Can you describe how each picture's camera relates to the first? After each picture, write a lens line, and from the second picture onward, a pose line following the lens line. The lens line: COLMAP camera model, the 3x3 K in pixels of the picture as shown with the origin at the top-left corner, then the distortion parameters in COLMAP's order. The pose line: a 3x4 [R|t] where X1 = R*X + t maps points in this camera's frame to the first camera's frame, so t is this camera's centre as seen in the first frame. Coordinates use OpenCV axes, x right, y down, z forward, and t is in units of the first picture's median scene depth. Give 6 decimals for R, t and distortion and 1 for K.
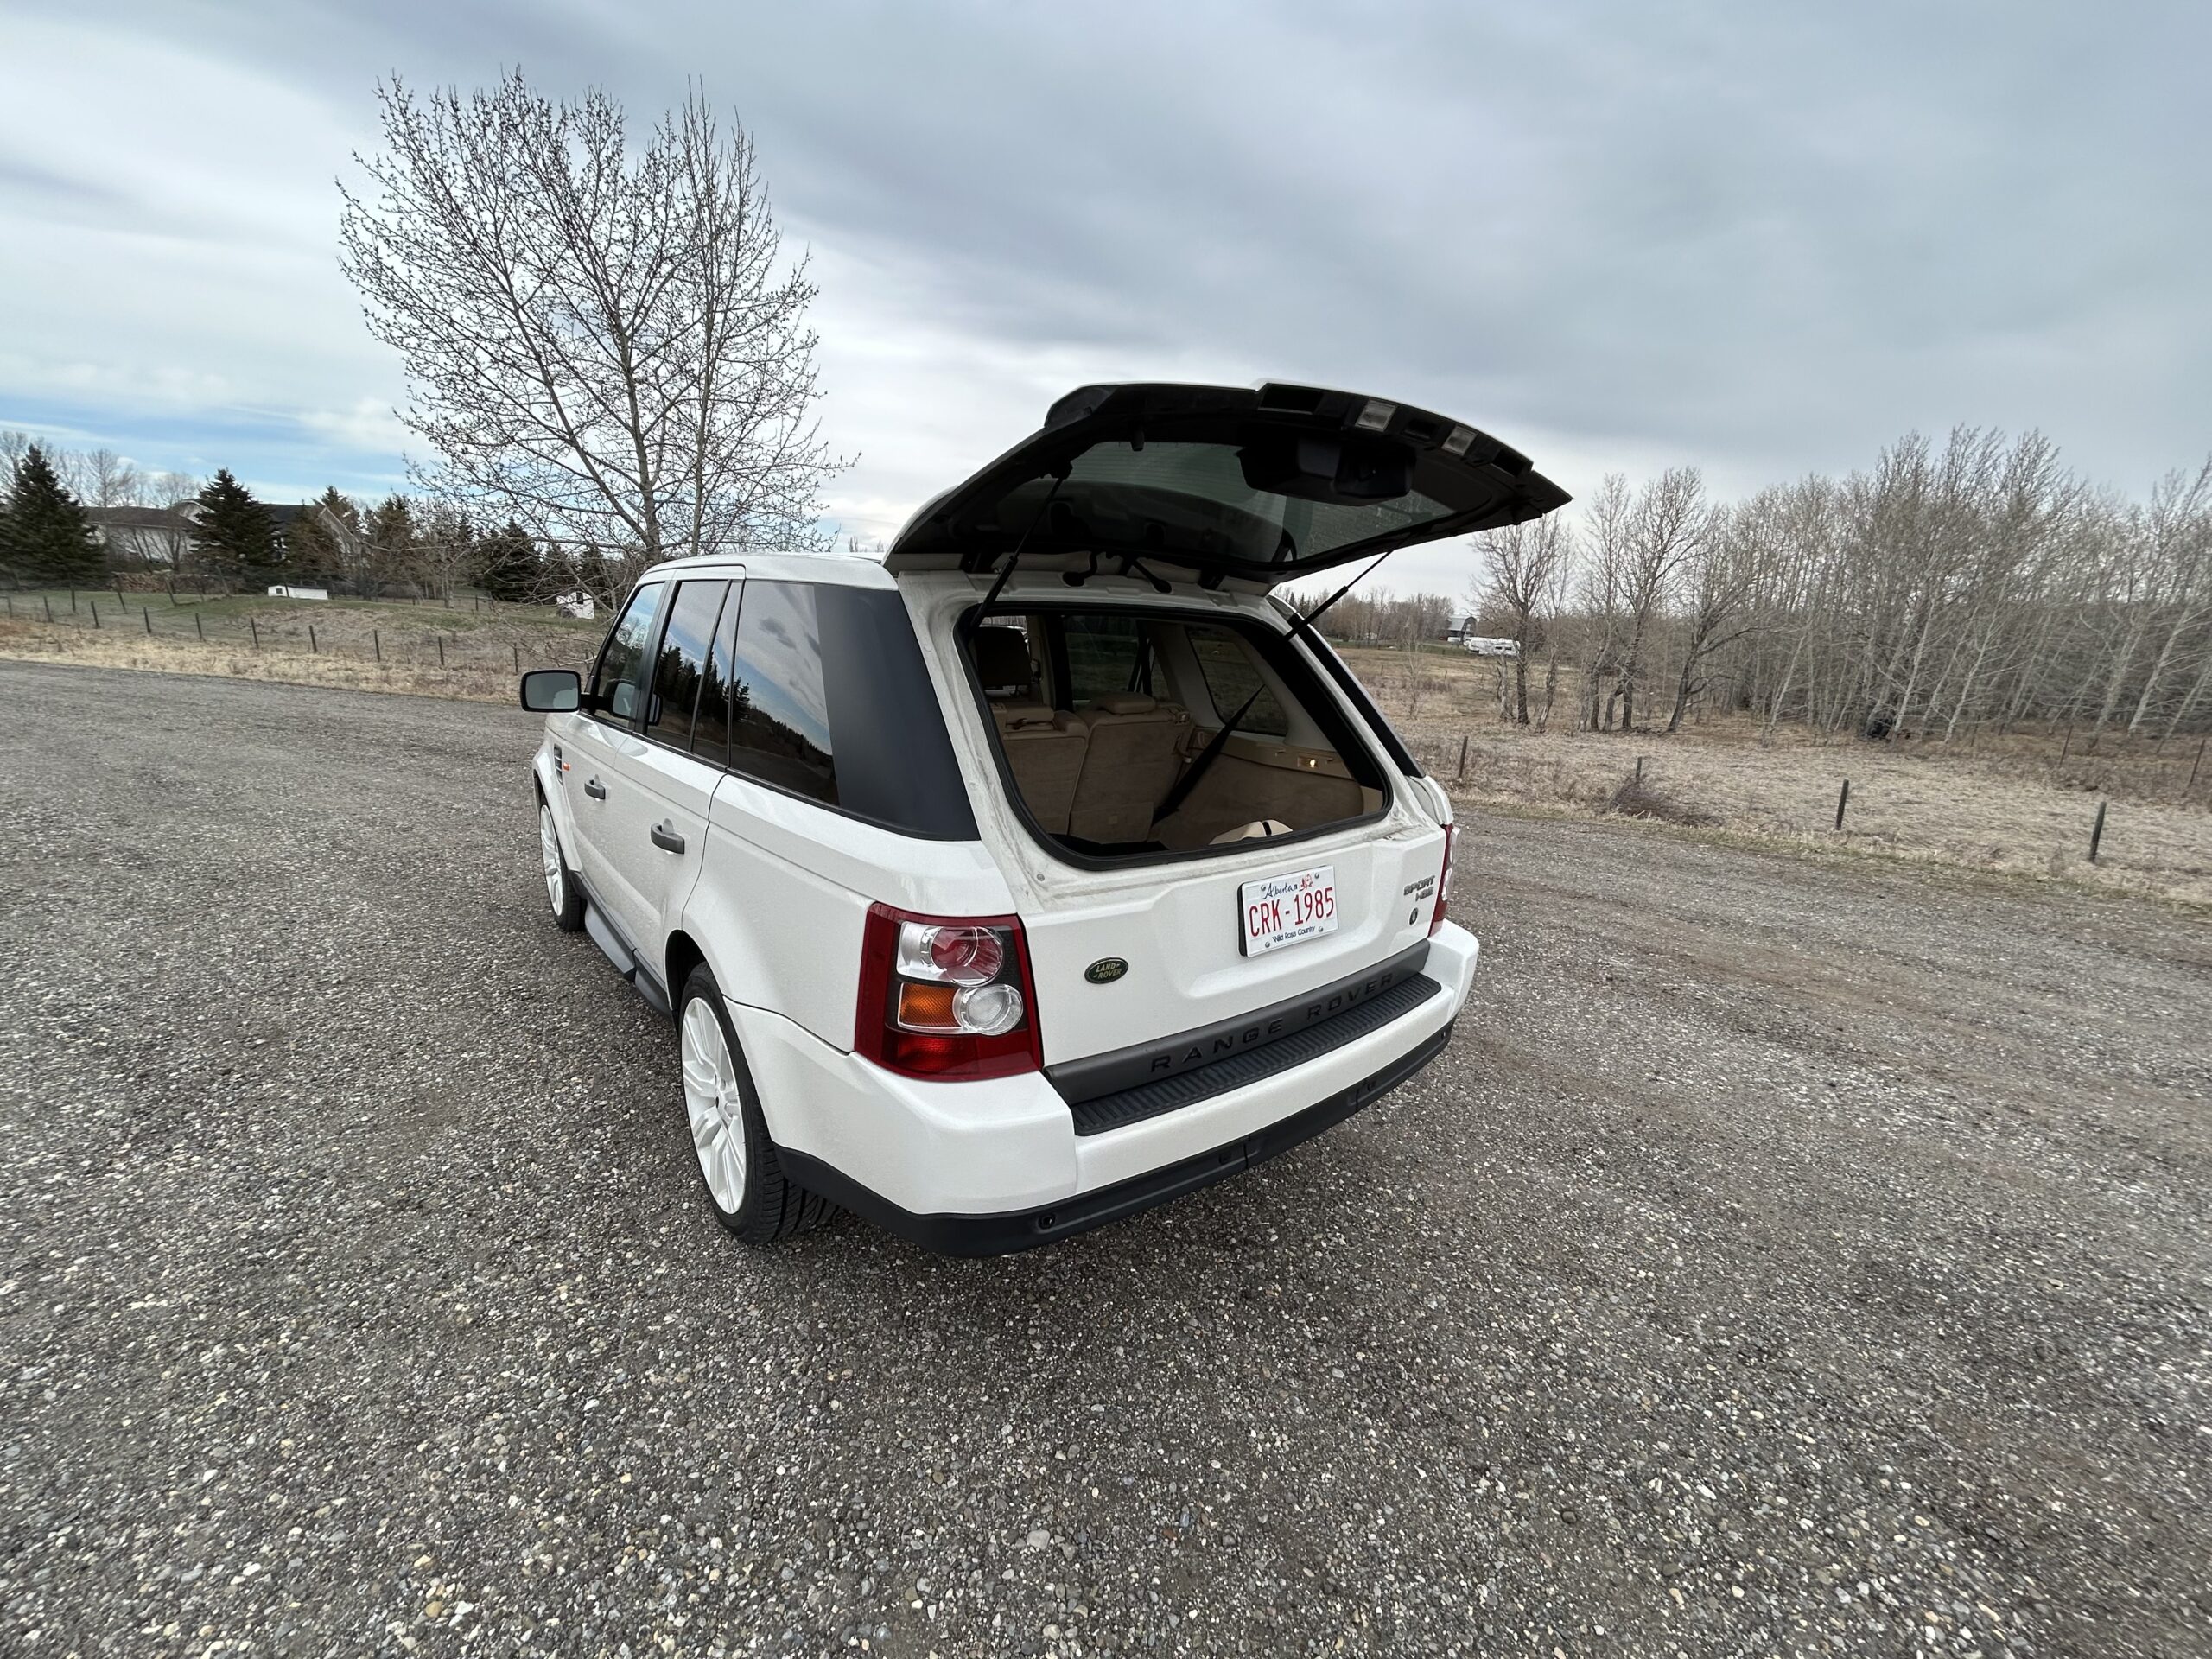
lens RADIAL K [[889.2, 0, 1106.5], [0, 889.2, 819.5], [0, 0, 1]] dist [0.001832, -0.000159]
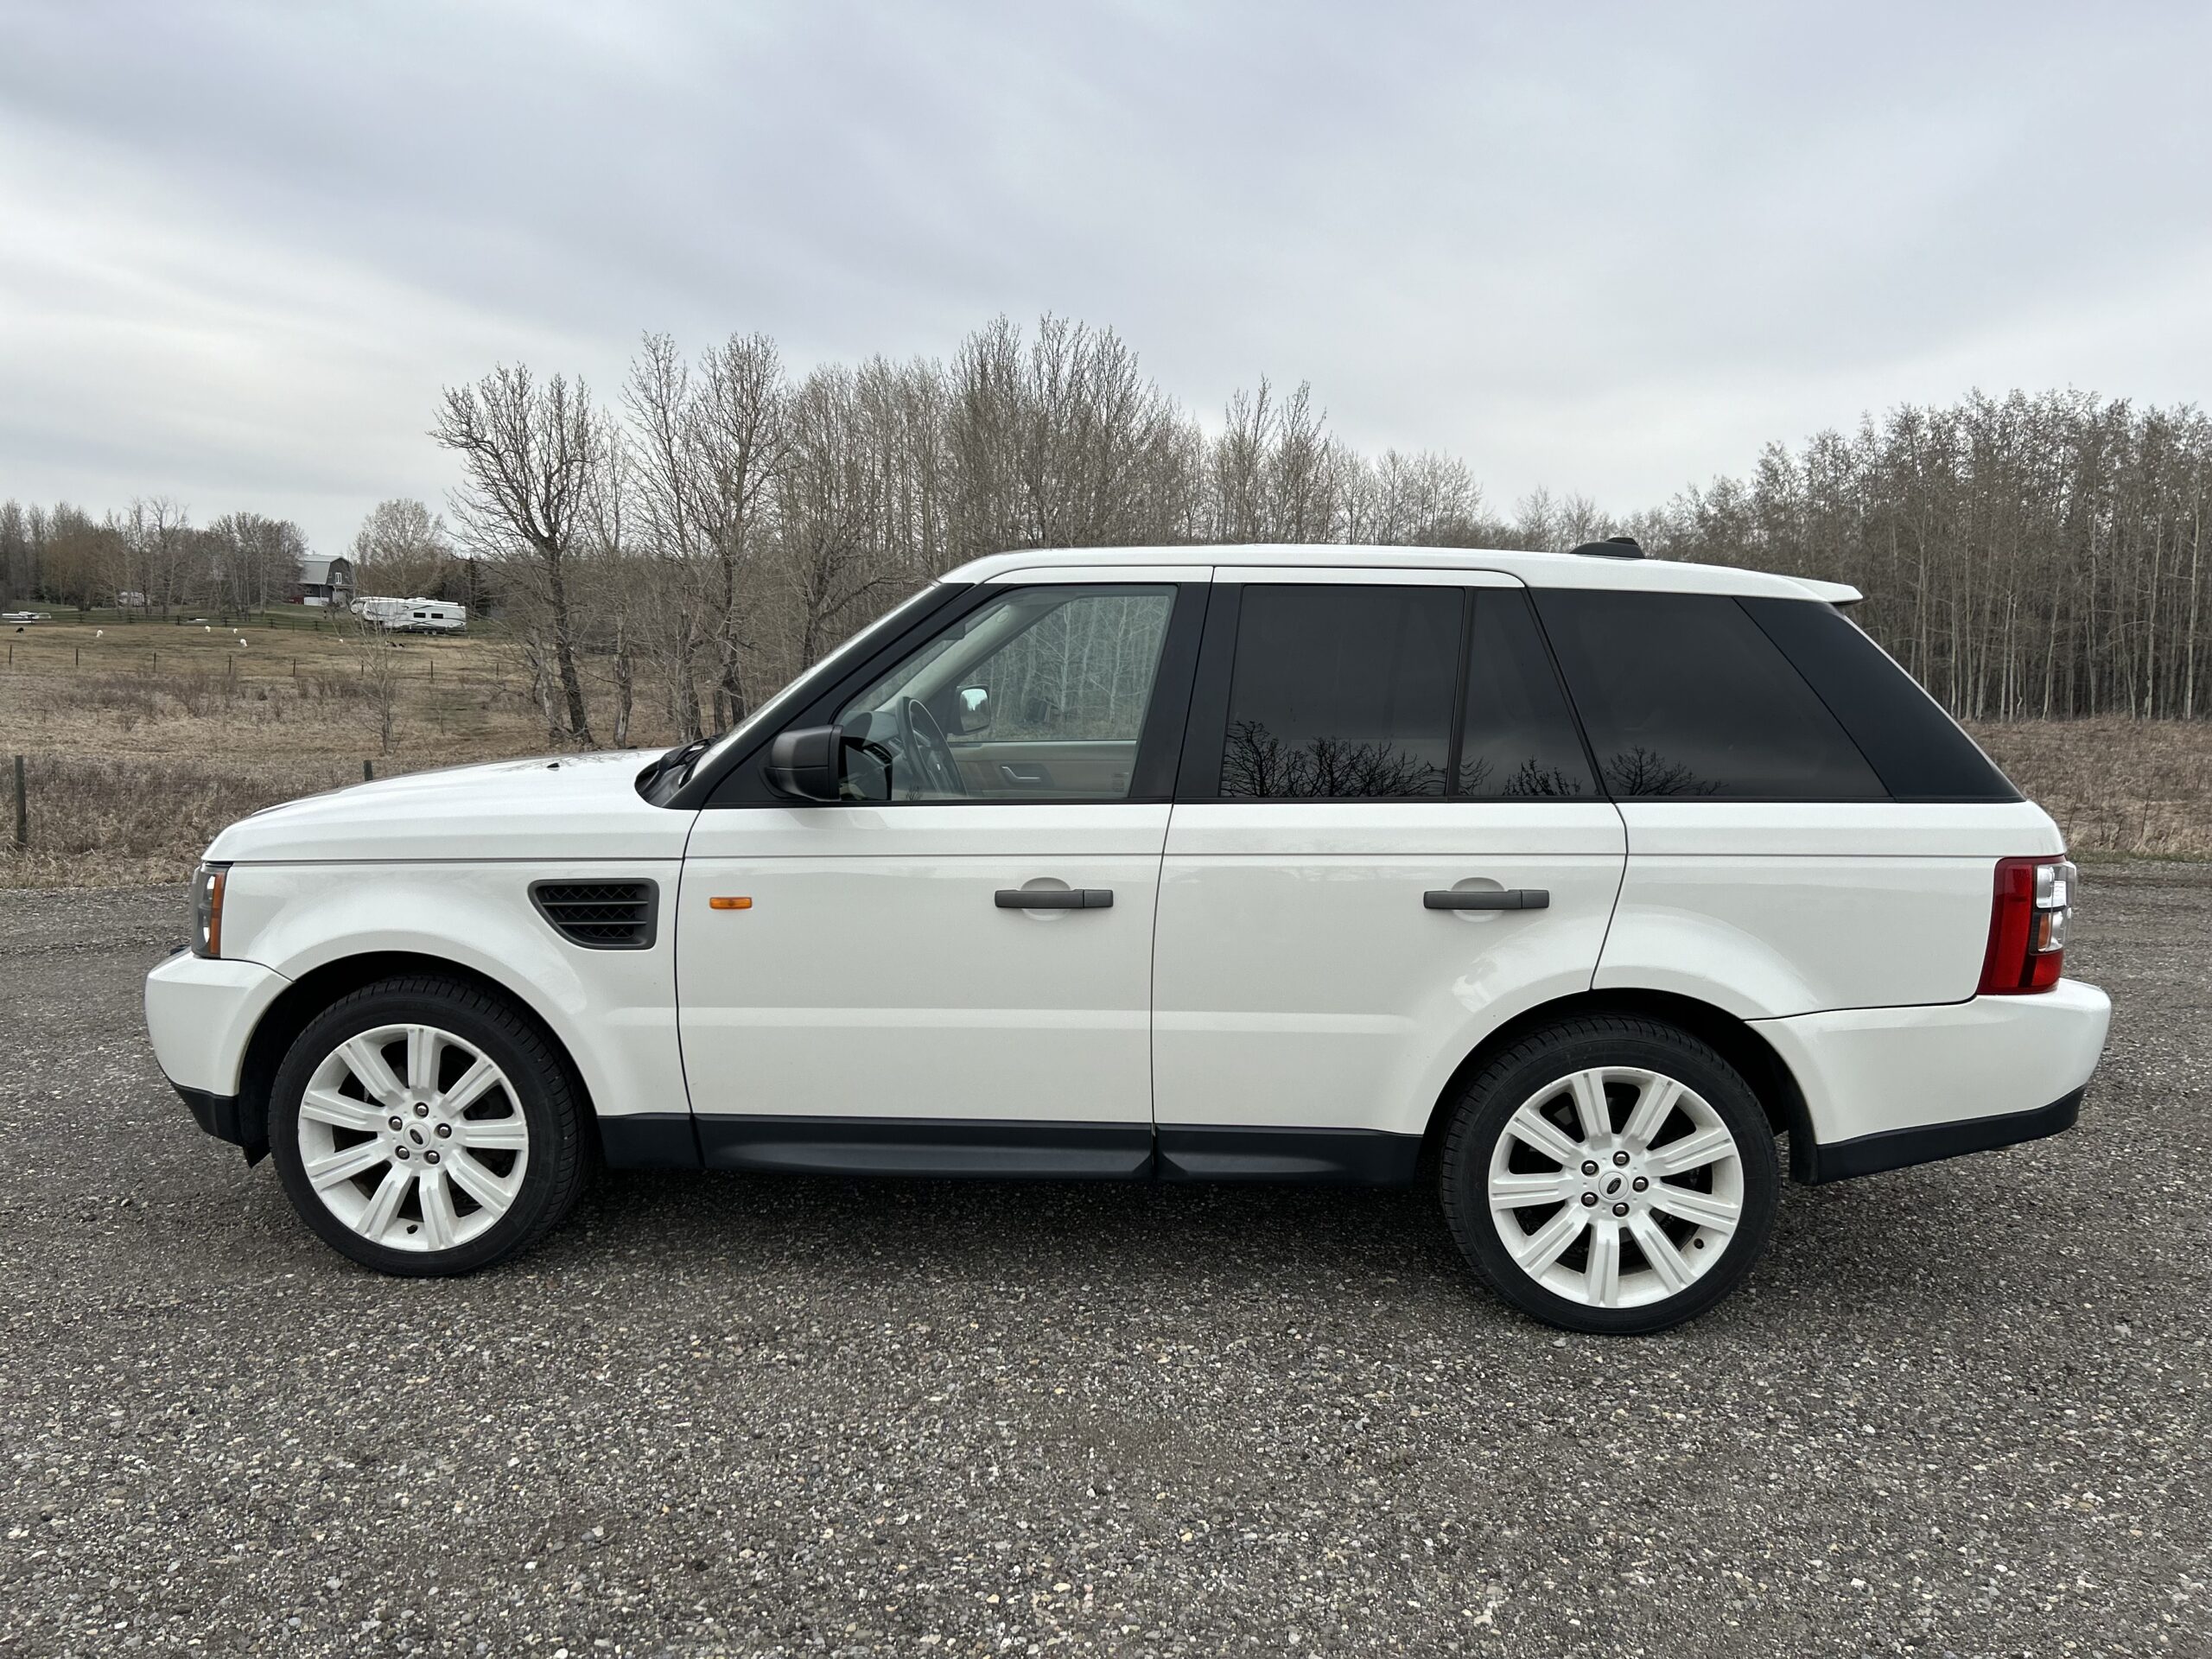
lens RADIAL K [[1666.2, 0, 1106.0], [0, 1666.2, 829.5], [0, 0, 1]] dist [0.039504, -0.036234]
pose [[0.683609, -0.121018, 0.719745, -1.812141], [0.166050, 0.986084, 0.008087, -0.112585], [-0.710708, 0.113985, 0.694191, 0.176411]]
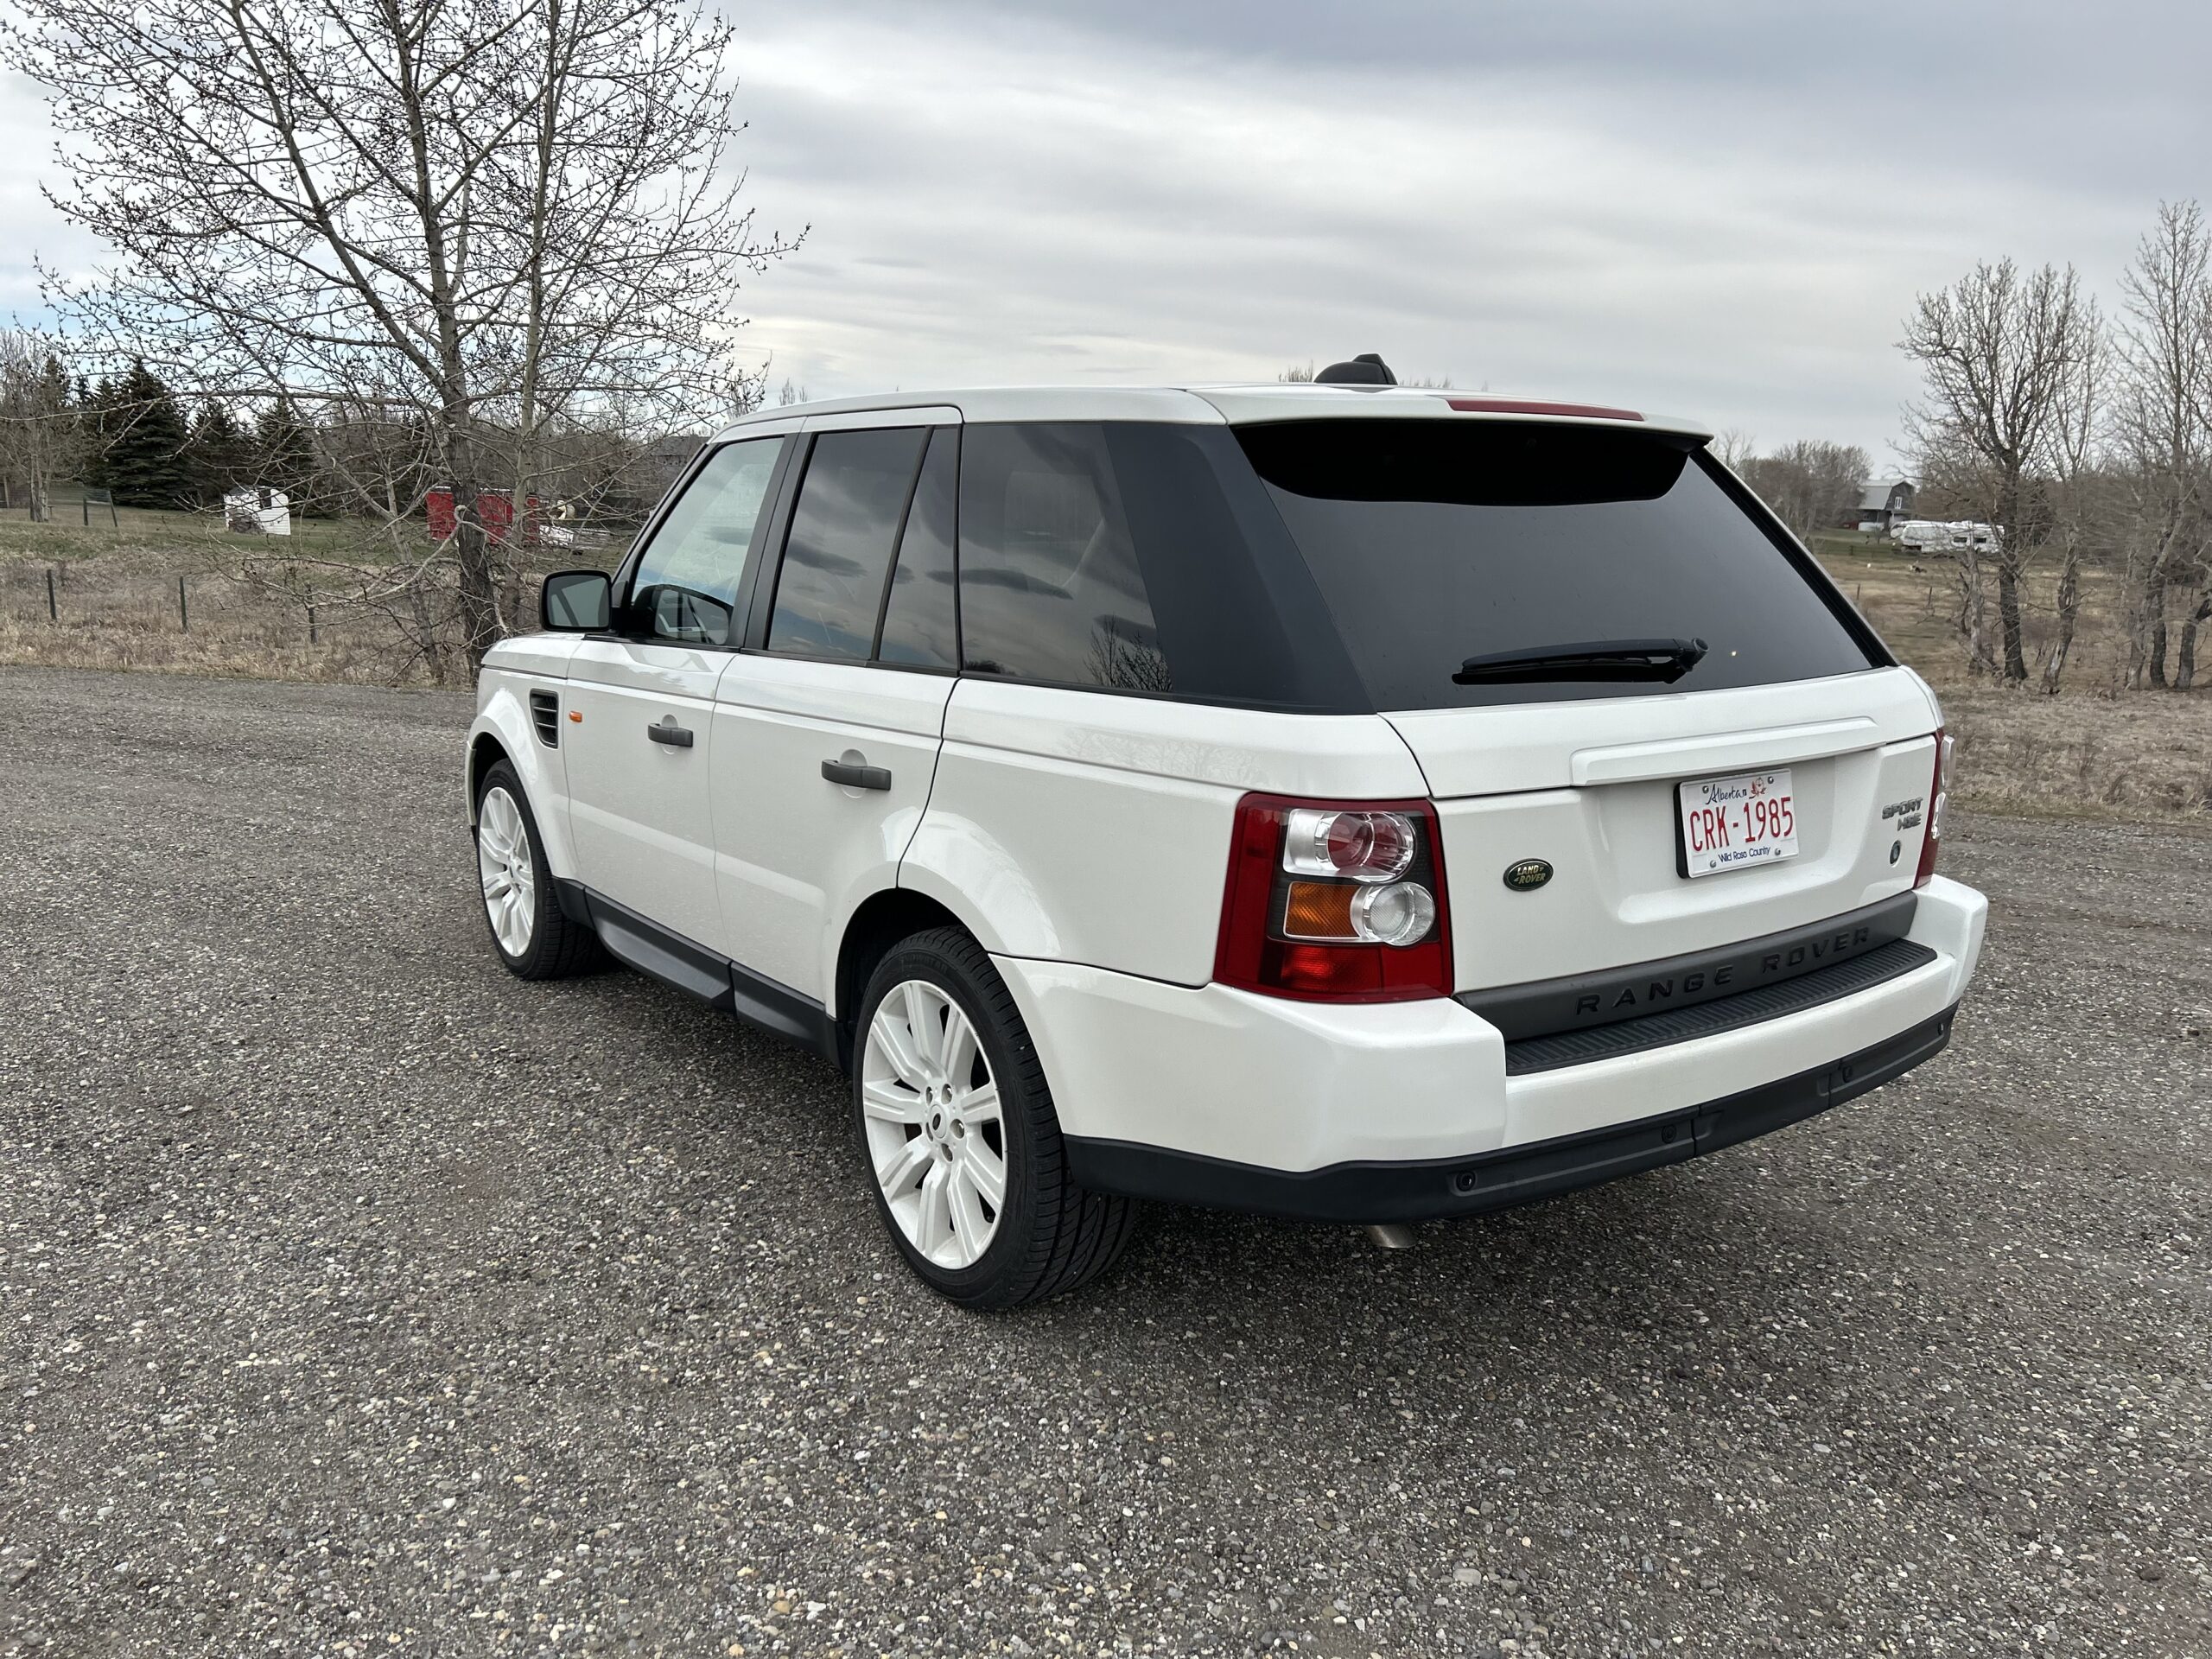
lens RADIAL K [[1666.2, 0, 1106.0], [0, 1666.2, 829.5], [0, 0, 1]] dist [0.039504, -0.036234]
pose [[0.998052, -0.019000, -0.059428, -0.197933], [0.017003, 0.999279, -0.033938, 0.116975], [0.060030, 0.032861, 0.997656, -0.369218]]
